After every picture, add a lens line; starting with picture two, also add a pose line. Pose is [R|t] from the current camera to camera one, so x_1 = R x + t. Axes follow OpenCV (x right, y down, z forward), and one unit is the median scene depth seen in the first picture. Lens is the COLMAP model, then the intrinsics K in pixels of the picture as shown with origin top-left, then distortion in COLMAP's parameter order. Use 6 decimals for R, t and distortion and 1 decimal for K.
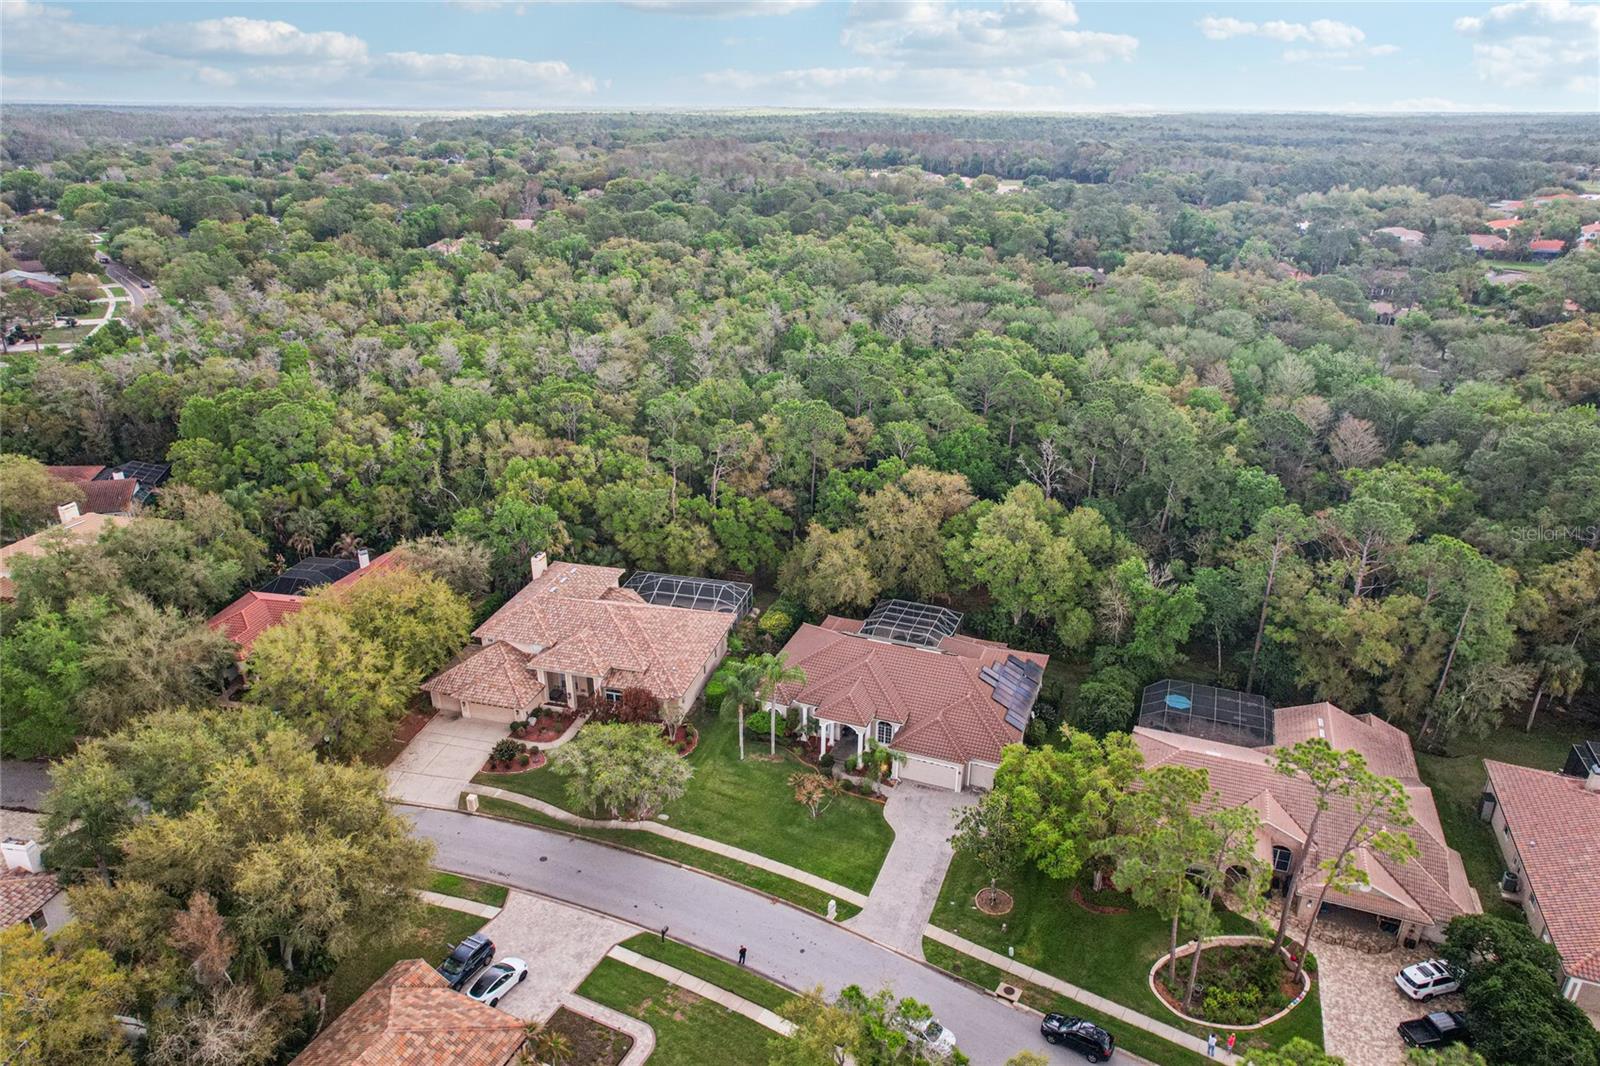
lens RADIAL K [[1044.7, 0, 800.0], [0, 1044.7, 533.0], [0, 0, 1]] dist [-0.065258, 0.056962]
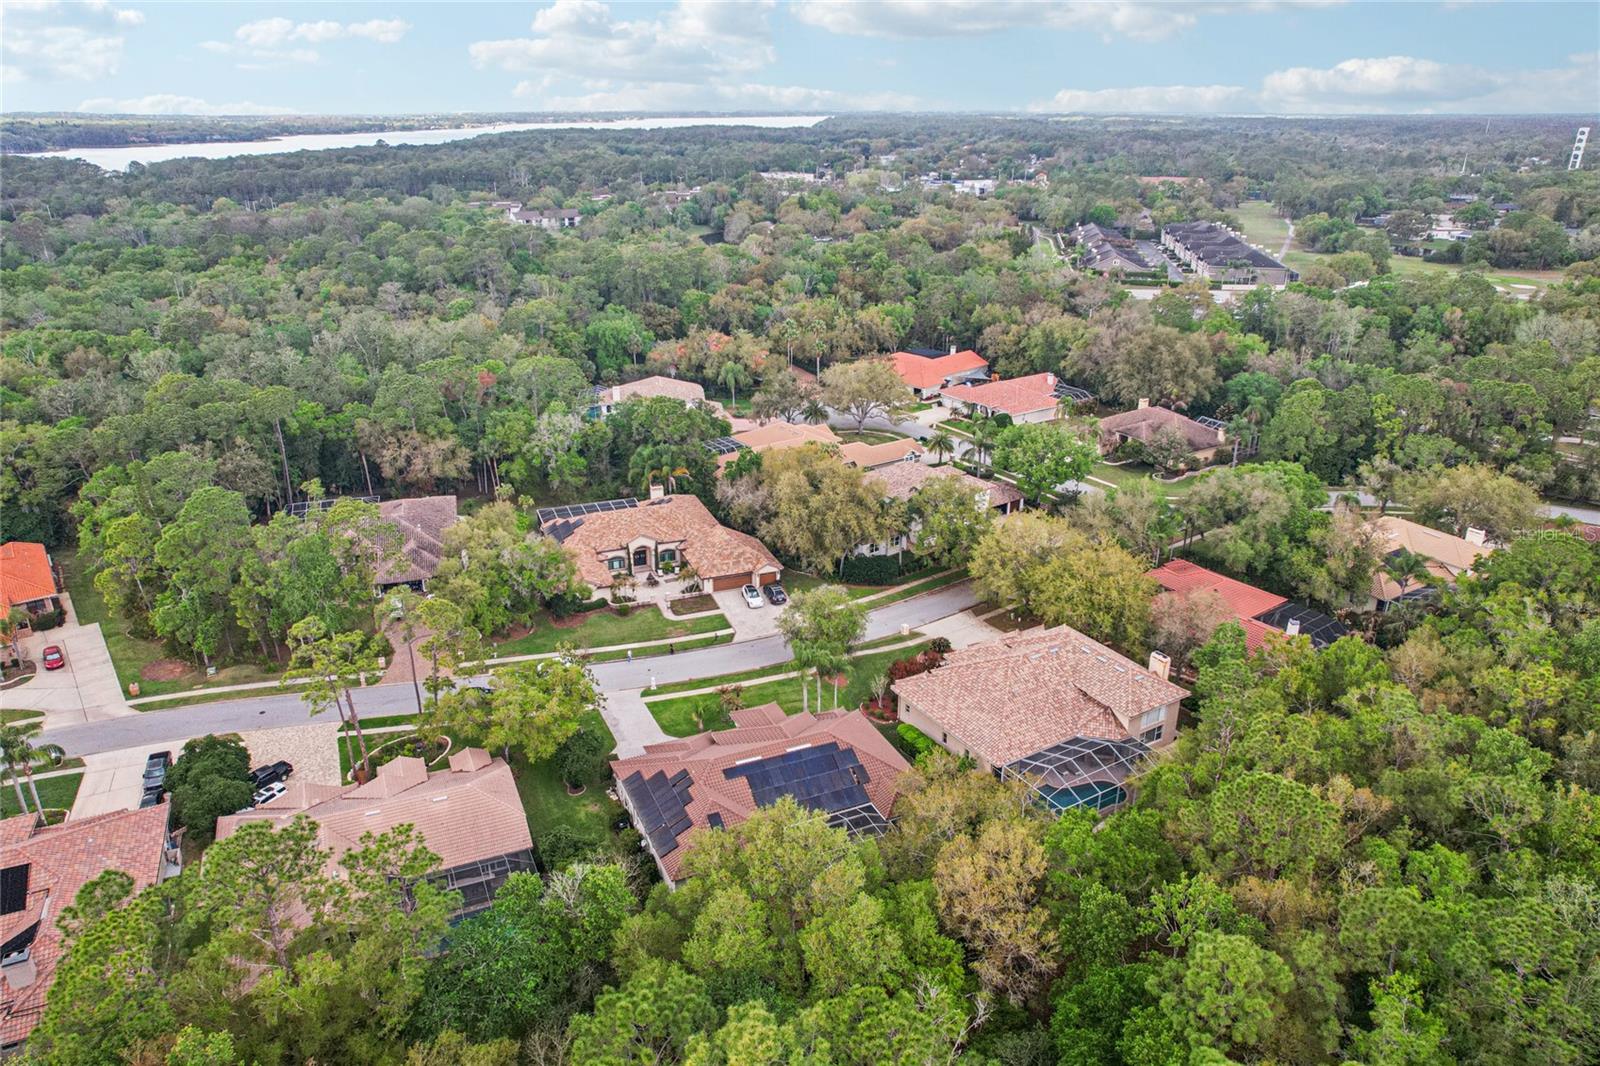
lens RADIAL K [[1067.8, 0, 800.0], [0, 1067.8, 533.0], [0, 0, 1]] dist [-0.080109, 0.072117]
pose [[-0.698558, 0.265028, -0.664663, 0.688010], [-0.283892, 0.749994, 0.597423, -0.639799], [0.656827, 0.606027, -0.448675, 1.361172]]
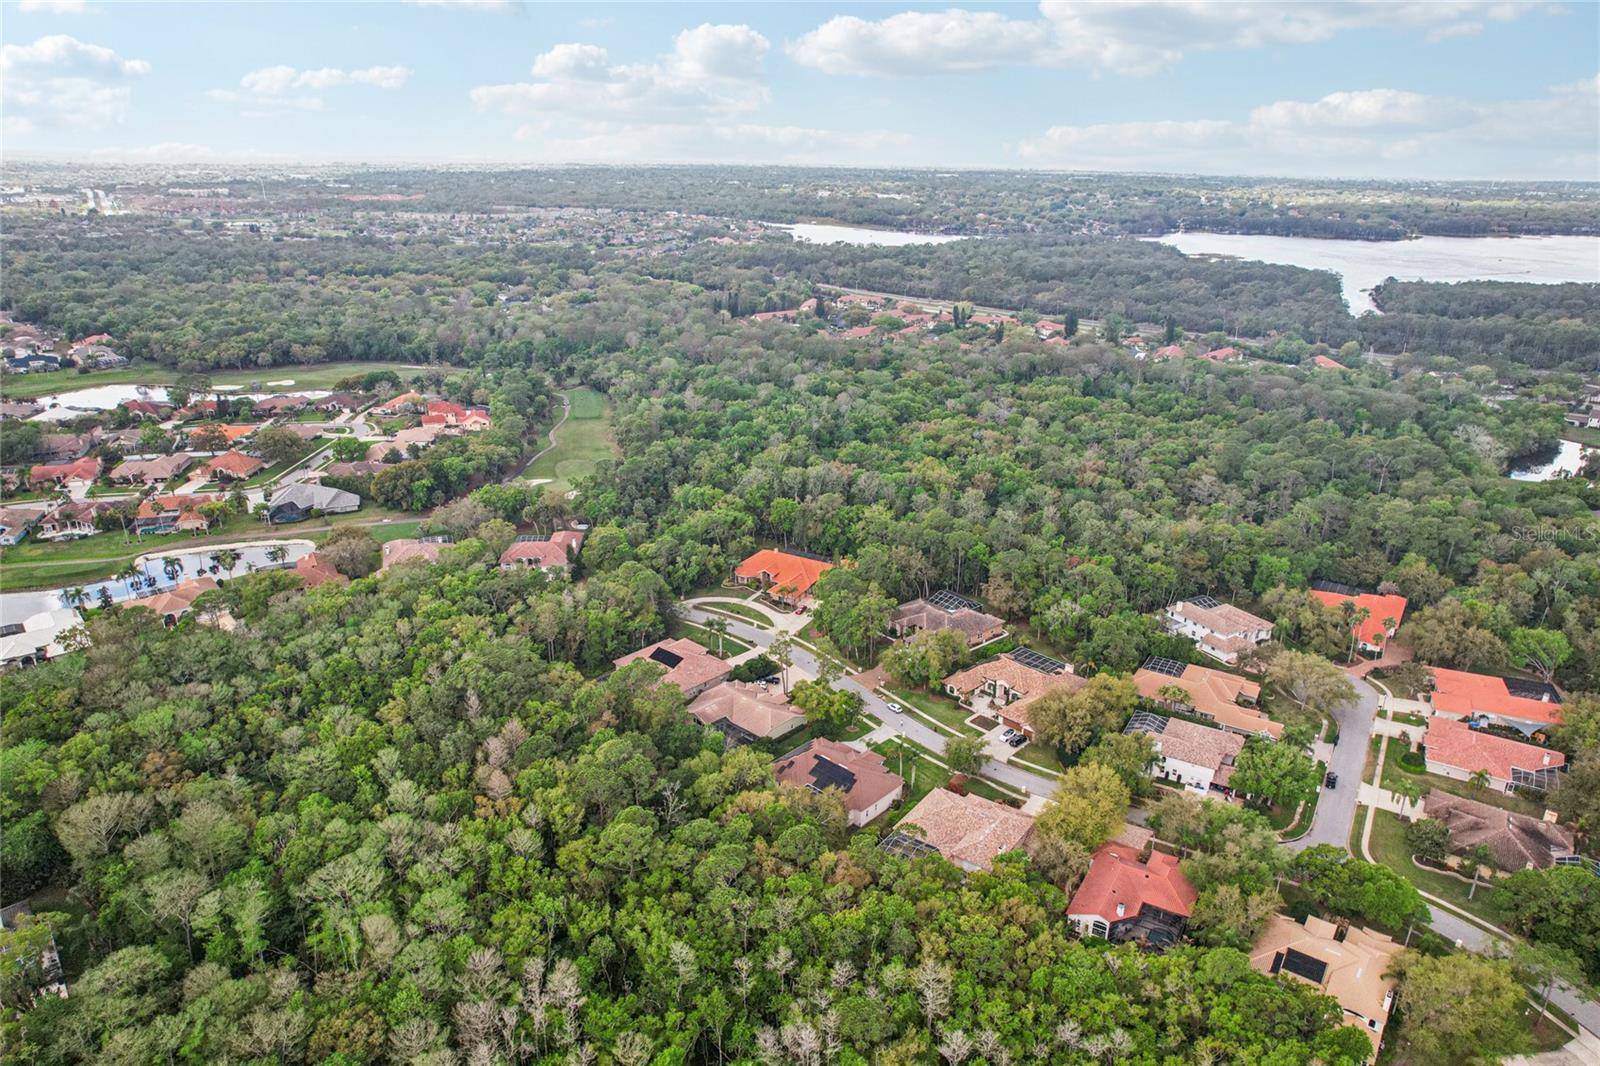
lens RADIAL K [[1044.7, 0, 800.0], [0, 1044.7, 533.0], [0, 0, 1]] dist [-0.065258, 0.056962]
pose [[-0.929798, -0.138265, 0.341114, -0.530665], [0.132801, 0.738318, 0.661250, -1.758915], [-0.343279, 0.660129, -0.668124, 2.233785]]
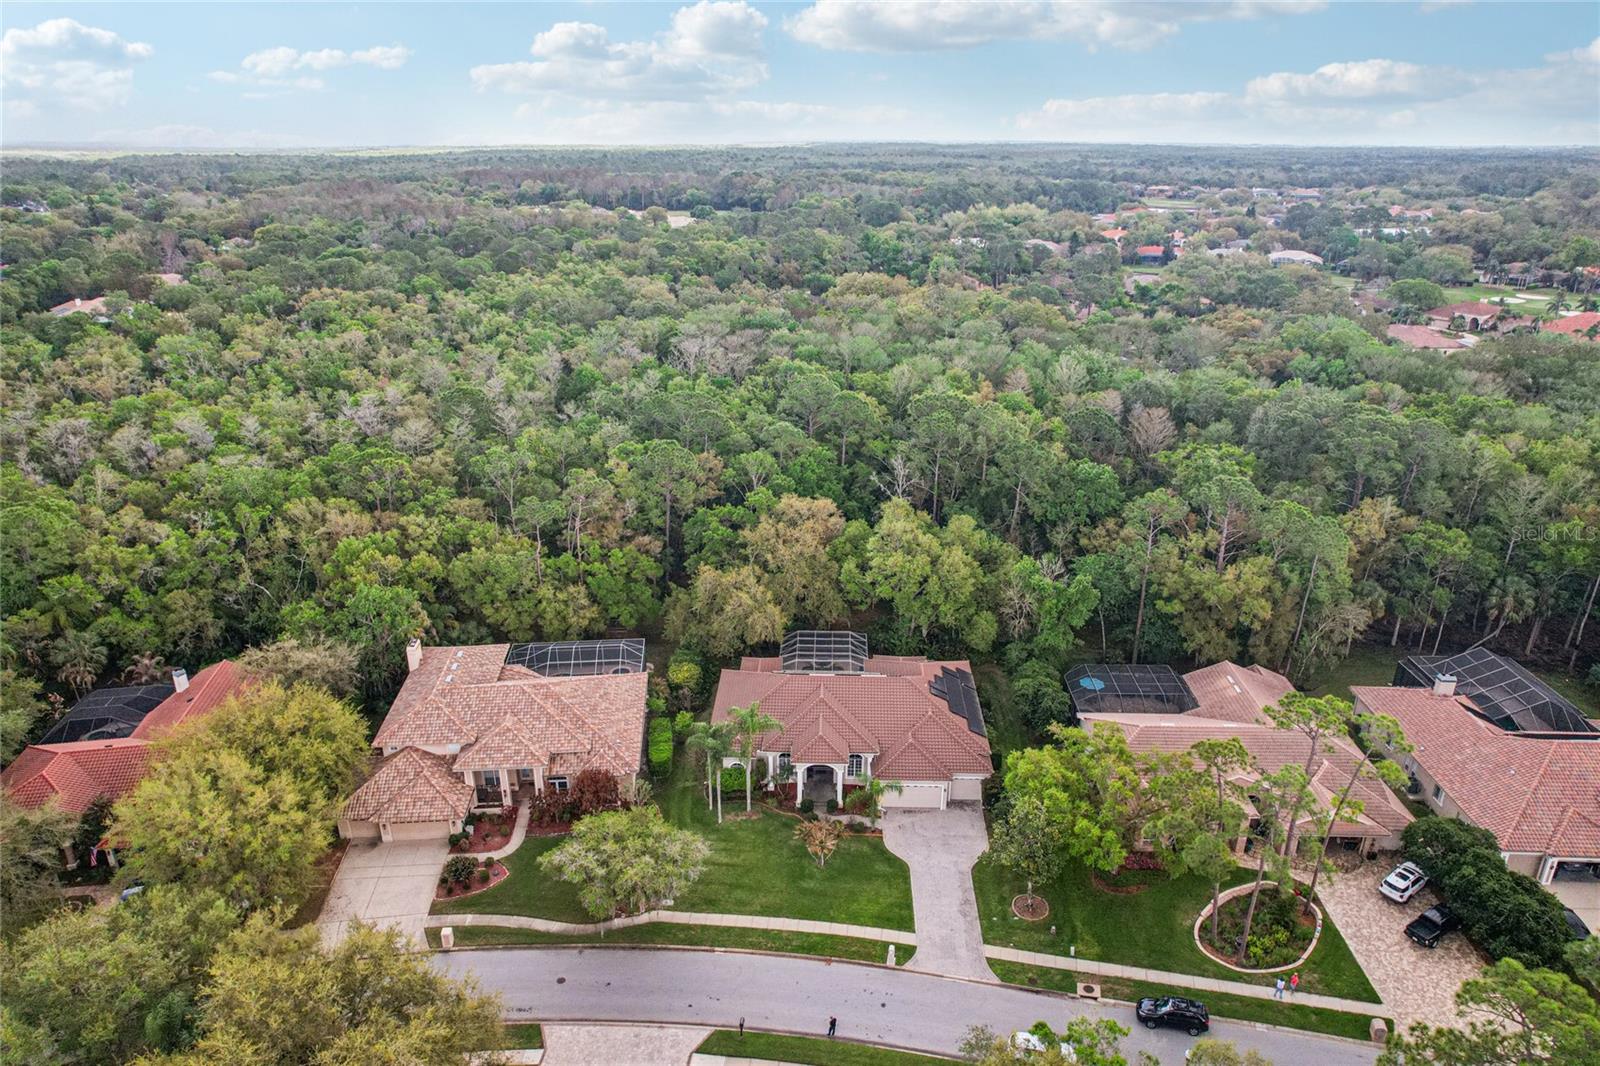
lens RADIAL K [[1032.1, 0, 800.0], [0, 1032.1, 533.0], [0, 0, 1]] dist [-0.078585, 0.077151]
pose [[0.942360, -0.126182, 0.309897, -0.235325], [0.133911, 0.990987, -0.003703, -0.028924], [-0.306636, 0.044988, 0.950763, 0.079576]]
